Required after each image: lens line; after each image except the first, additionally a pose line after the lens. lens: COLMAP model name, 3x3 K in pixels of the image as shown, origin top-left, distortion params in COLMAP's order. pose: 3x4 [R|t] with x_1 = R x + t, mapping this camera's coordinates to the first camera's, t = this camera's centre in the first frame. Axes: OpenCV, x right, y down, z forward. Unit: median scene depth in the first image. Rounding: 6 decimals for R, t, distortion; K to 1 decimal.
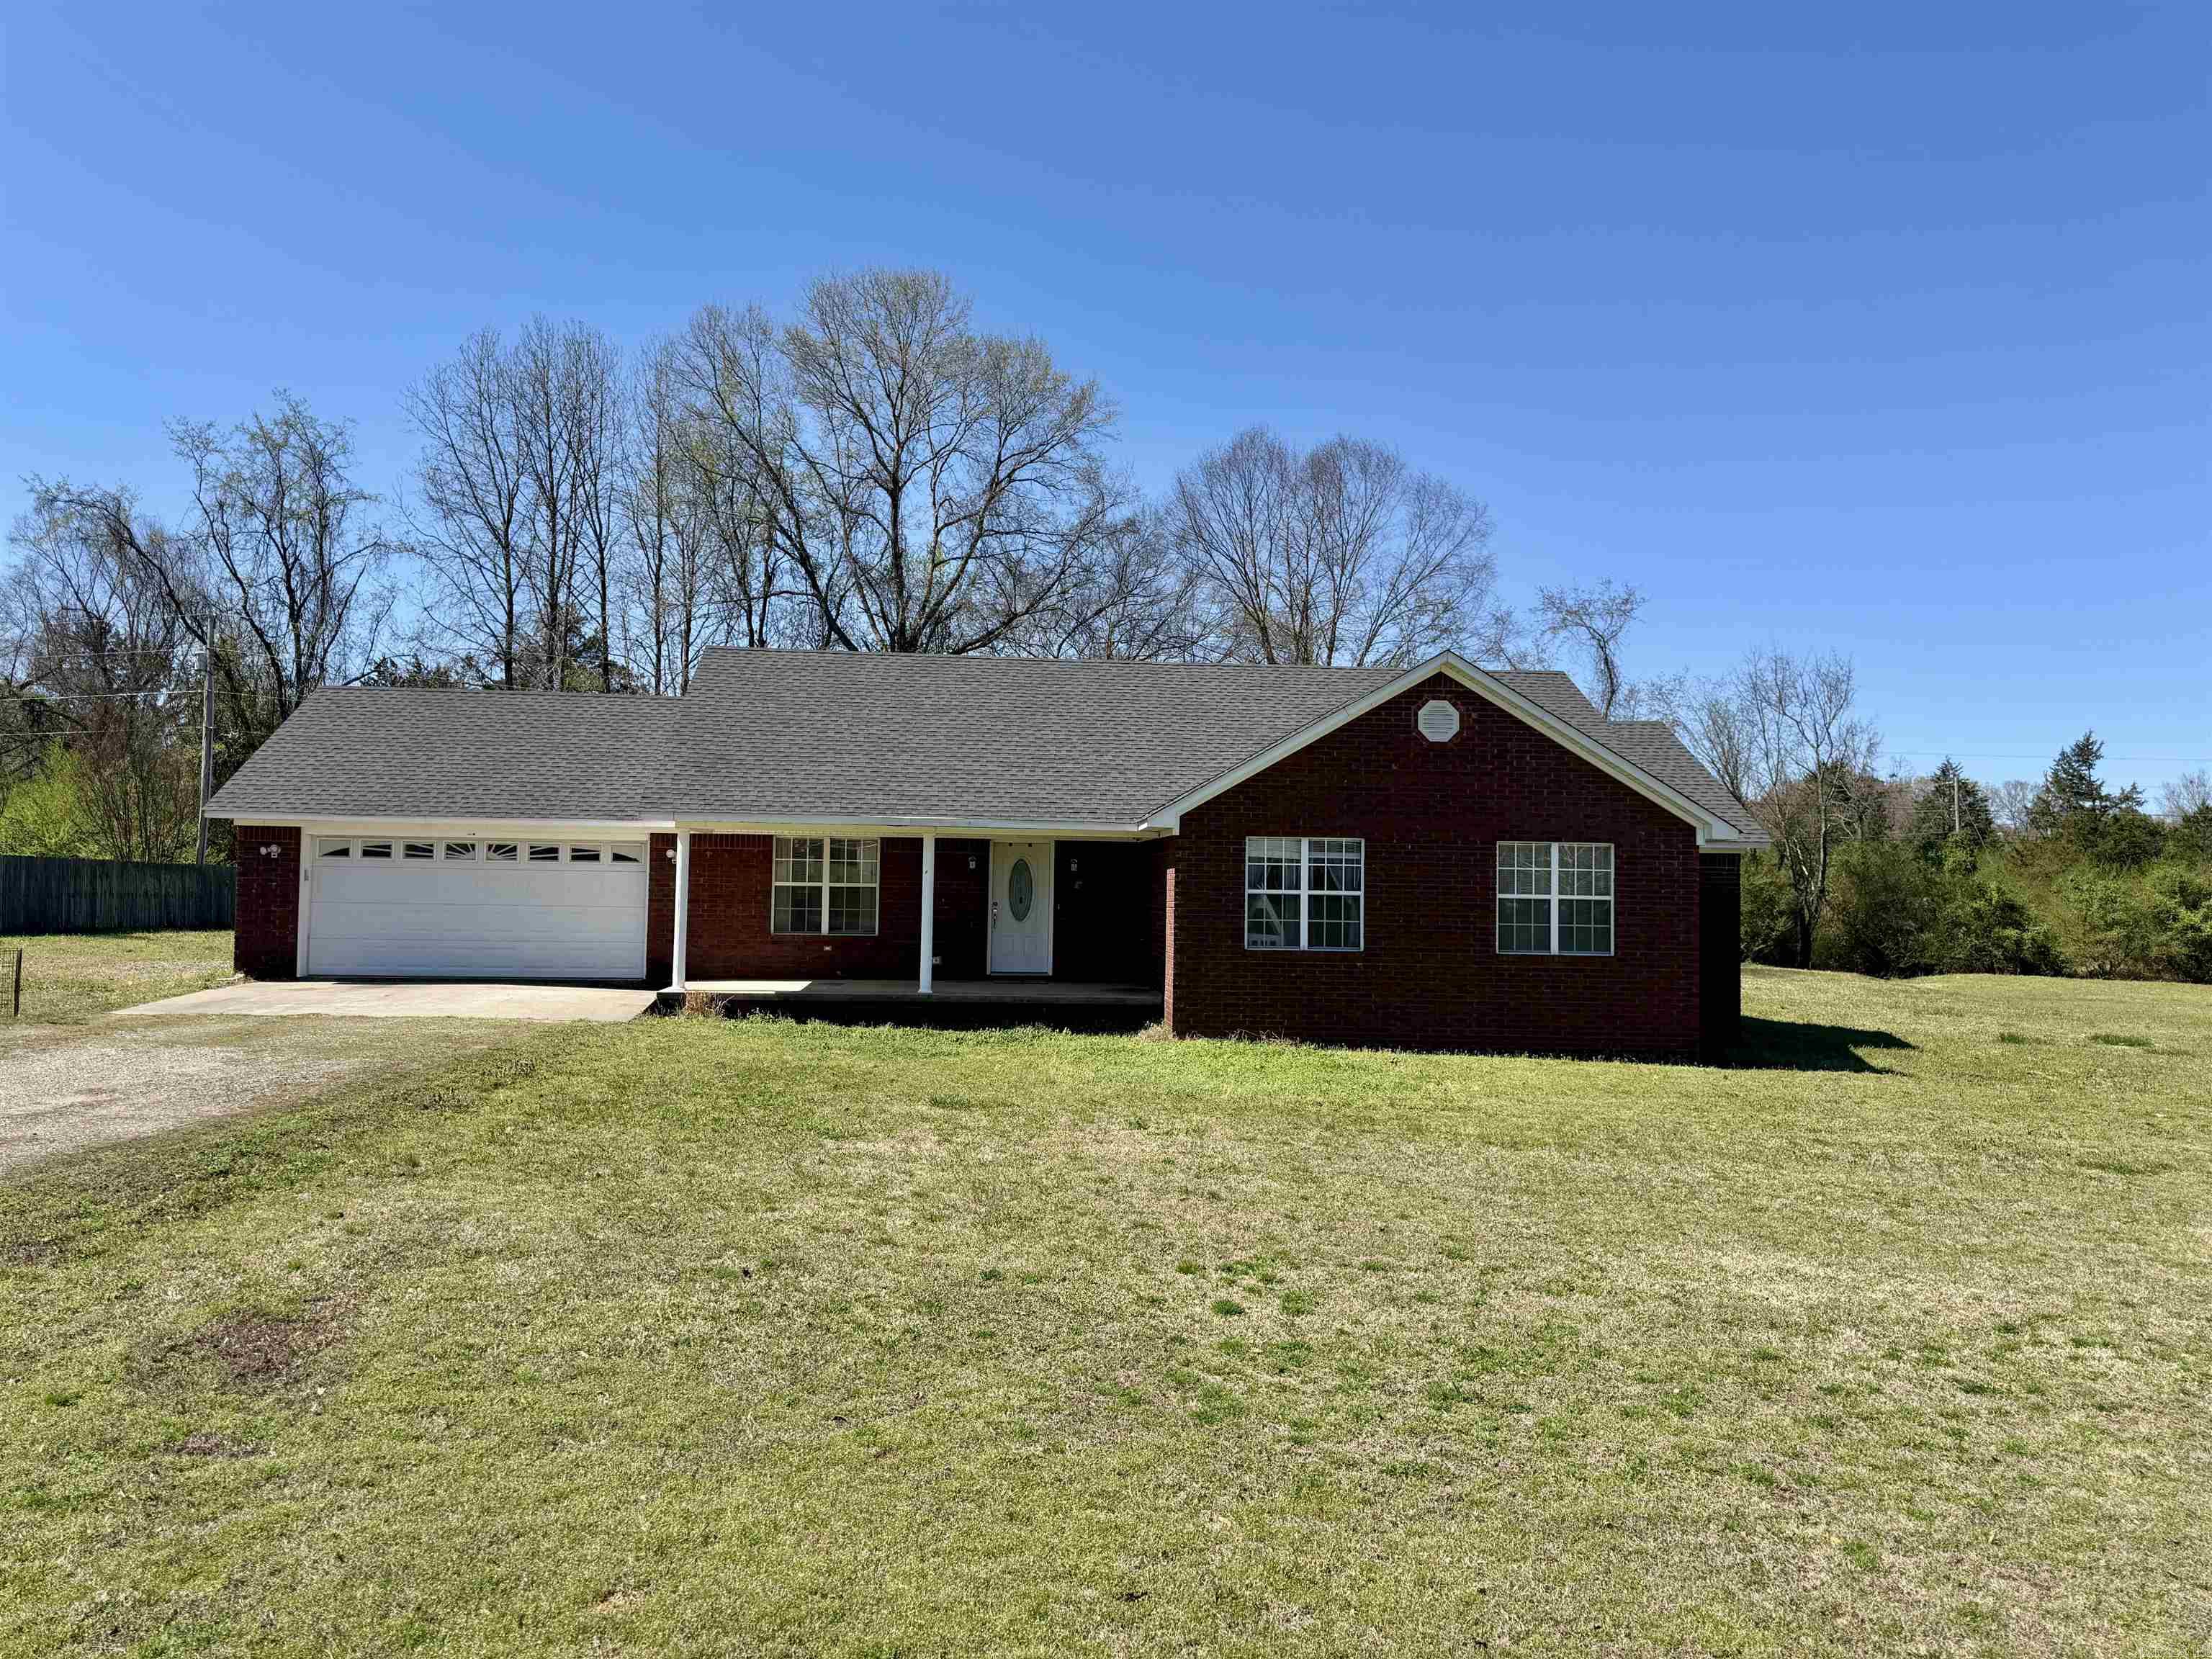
lens RADIAL K [[1545.6, 0, 1106.0], [0, 1545.6, 829.5], [0, 0, 1]] dist [0.126846, -0.152374]
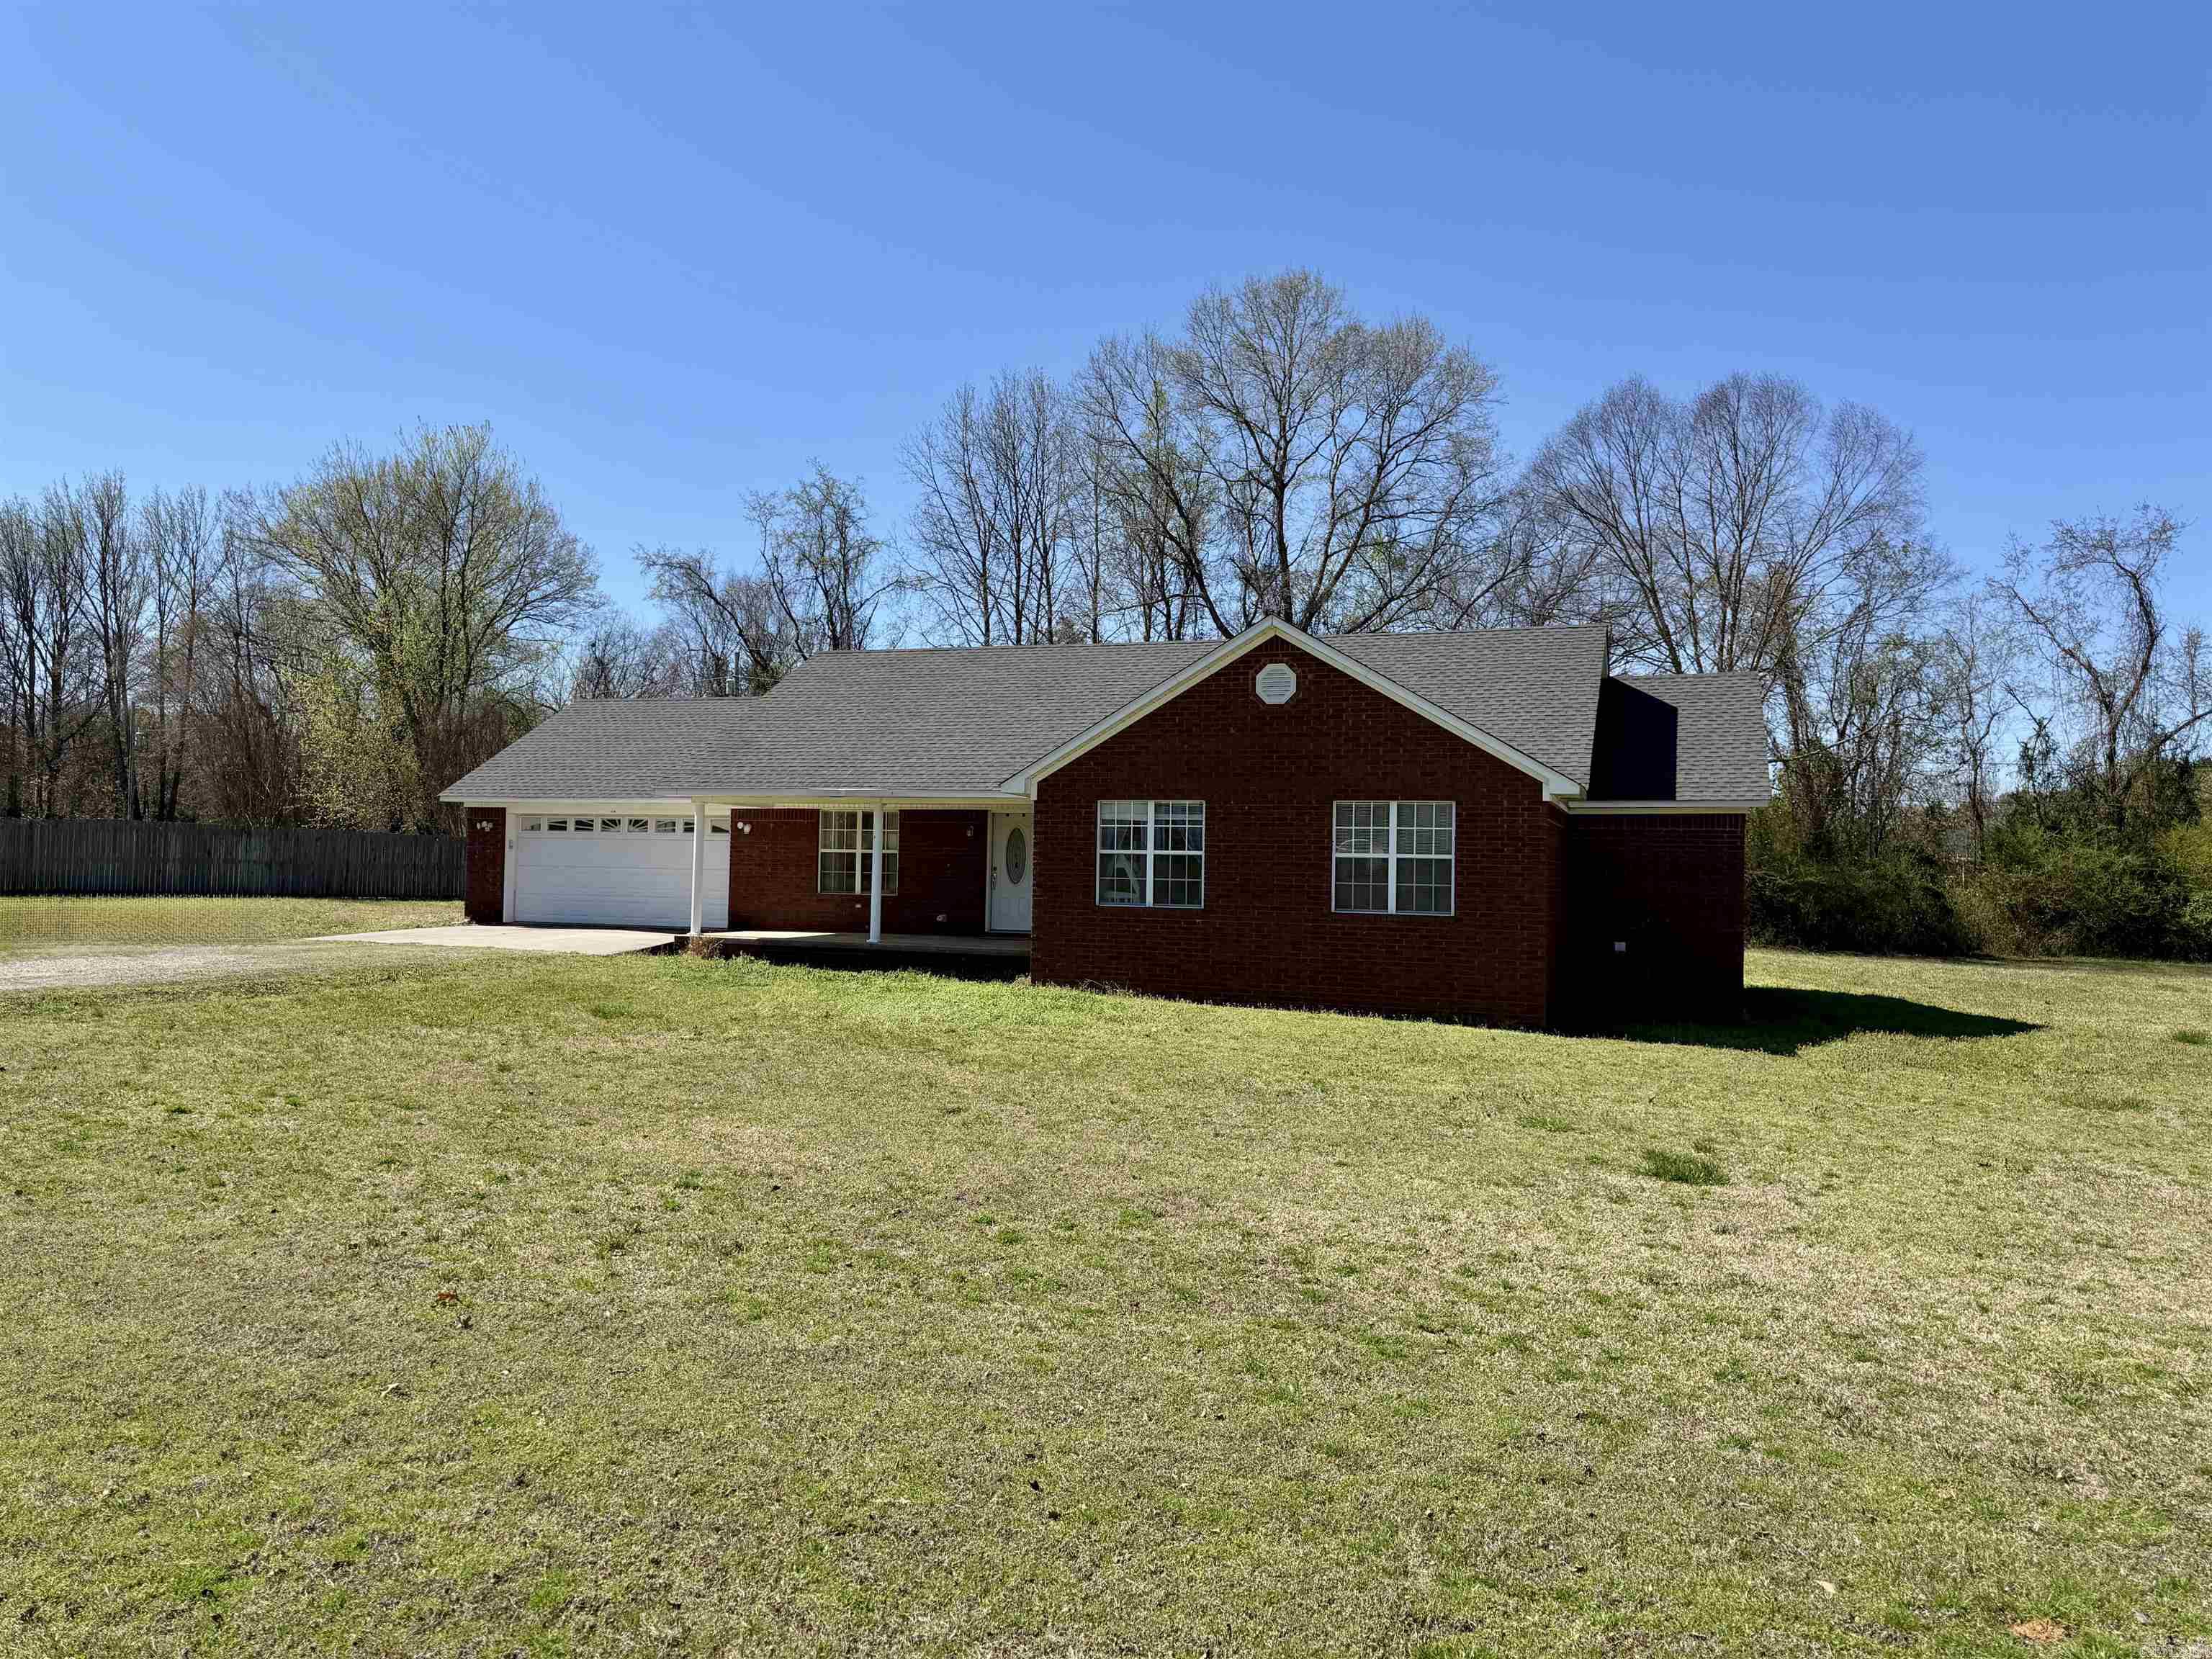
lens RADIAL K [[1545.6, 0, 1106.0], [0, 1545.6, 829.5], [0, 0, 1]] dist [0.126846, -0.152374]
pose [[0.909598, -0.010062, -0.415367, 0.517980], [0.010590, 0.999943, -0.001031, 0.024904], [0.415354, -0.003461, 0.909653, 0.026978]]
